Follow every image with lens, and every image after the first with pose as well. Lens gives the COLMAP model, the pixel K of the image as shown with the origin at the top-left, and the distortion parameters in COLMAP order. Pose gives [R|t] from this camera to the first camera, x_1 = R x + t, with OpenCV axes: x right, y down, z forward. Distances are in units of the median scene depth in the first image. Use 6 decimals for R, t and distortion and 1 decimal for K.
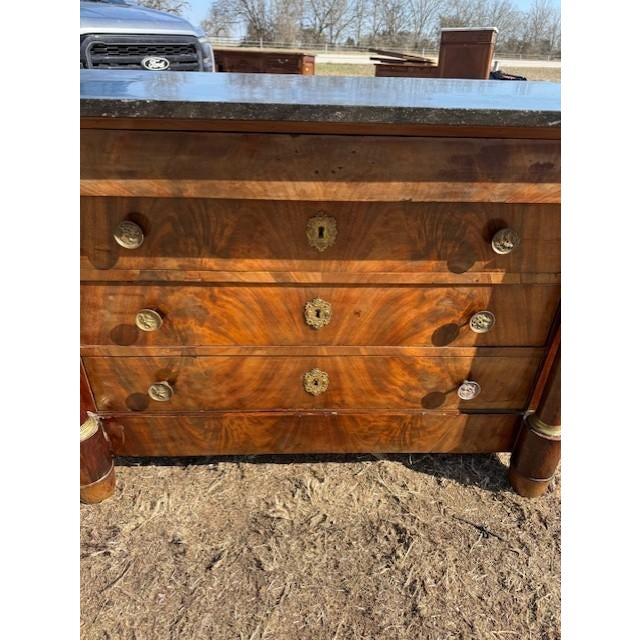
lens RADIAL K [[465.2, 0, 321.4], [0, 465.2, 316.3], [0, 0, 1]] dist [0.001265, -0.001440]
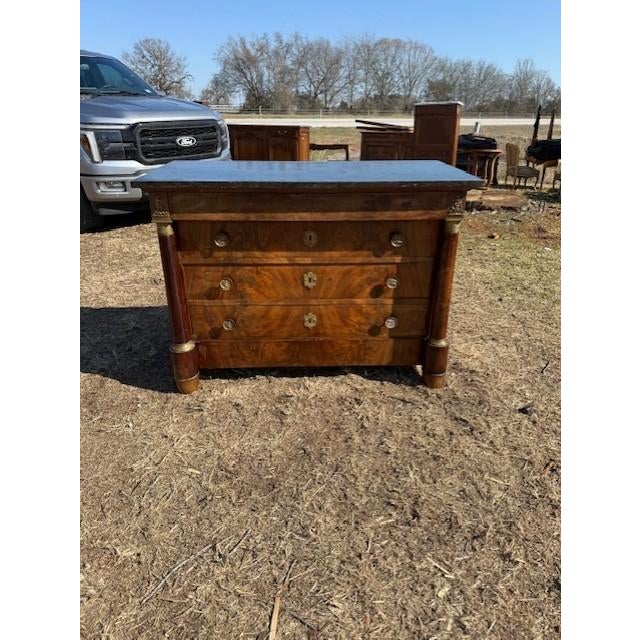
lens RADIAL K [[471.9, 0, 315.7], [0, 471.9, 318.2], [0, 0, 1]] dist [0.037949, -0.046869]
pose [[0.999706, -0.021260, -0.011673, 0.033831], [0.019841, 0.993667, -0.110597, 0.346910], [0.013950, 0.110333, 0.993797, -0.899769]]
